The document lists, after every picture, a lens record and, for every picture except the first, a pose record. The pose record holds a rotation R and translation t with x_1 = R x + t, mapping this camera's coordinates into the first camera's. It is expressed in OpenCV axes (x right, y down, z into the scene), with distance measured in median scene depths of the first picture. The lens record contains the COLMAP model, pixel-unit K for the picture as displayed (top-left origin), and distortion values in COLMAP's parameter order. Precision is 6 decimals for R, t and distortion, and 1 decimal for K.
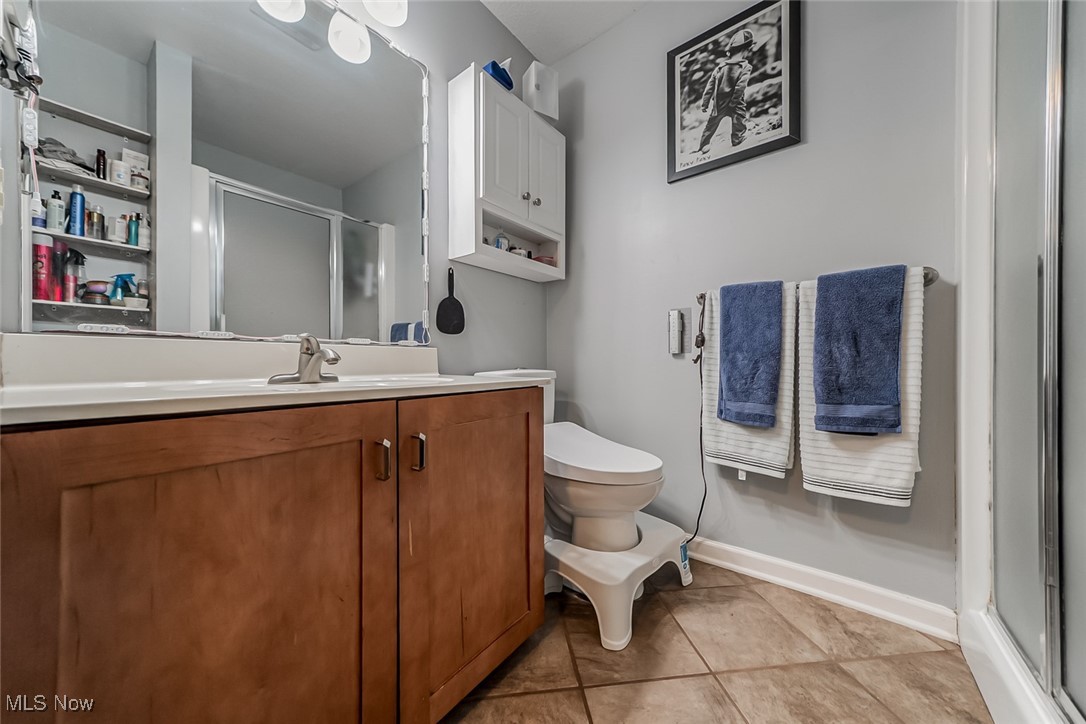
lens RADIAL K [[377.0, 0, 518.5], [0, 377.0, 365.3], [0, 0, 1]] dist [-0.000216, -0.000176]
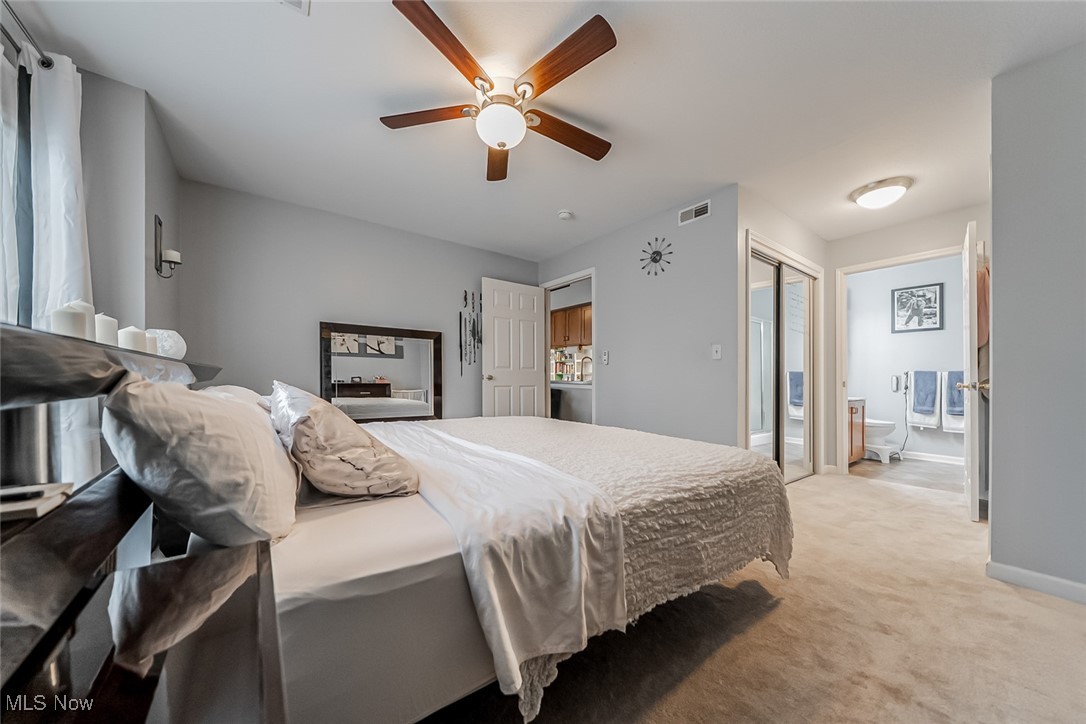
lens RADIAL K [[377.0, 0, 537.5], [0, 377.0, 377.3], [0, 0, 1]] dist [-0.000216, -0.000176]
pose [[0.971377, 0.006836, -0.237446, -1.800546], [-0.007951, 0.999961, -0.003740, -0.114065], [0.237411, 0.005521, 0.971394, -2.858384]]
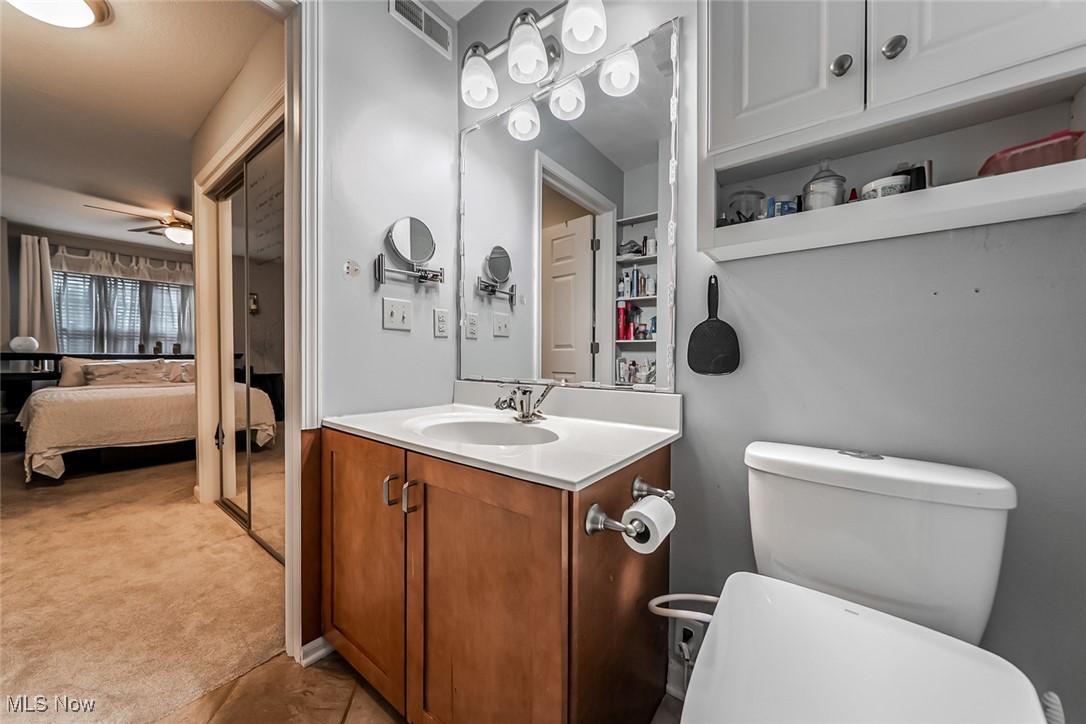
lens RADIAL K [[377.0, 0, 543.8], [0, 377.0, 365.1], [0, 0, 1]] dist [-0.000216, -0.000176]
pose [[0.050160, 0.022213, -0.998494, 0.605430], [-0.009676, 0.999717, 0.021754, -0.142509], [0.998694, 0.008570, 0.050361, 0.854165]]
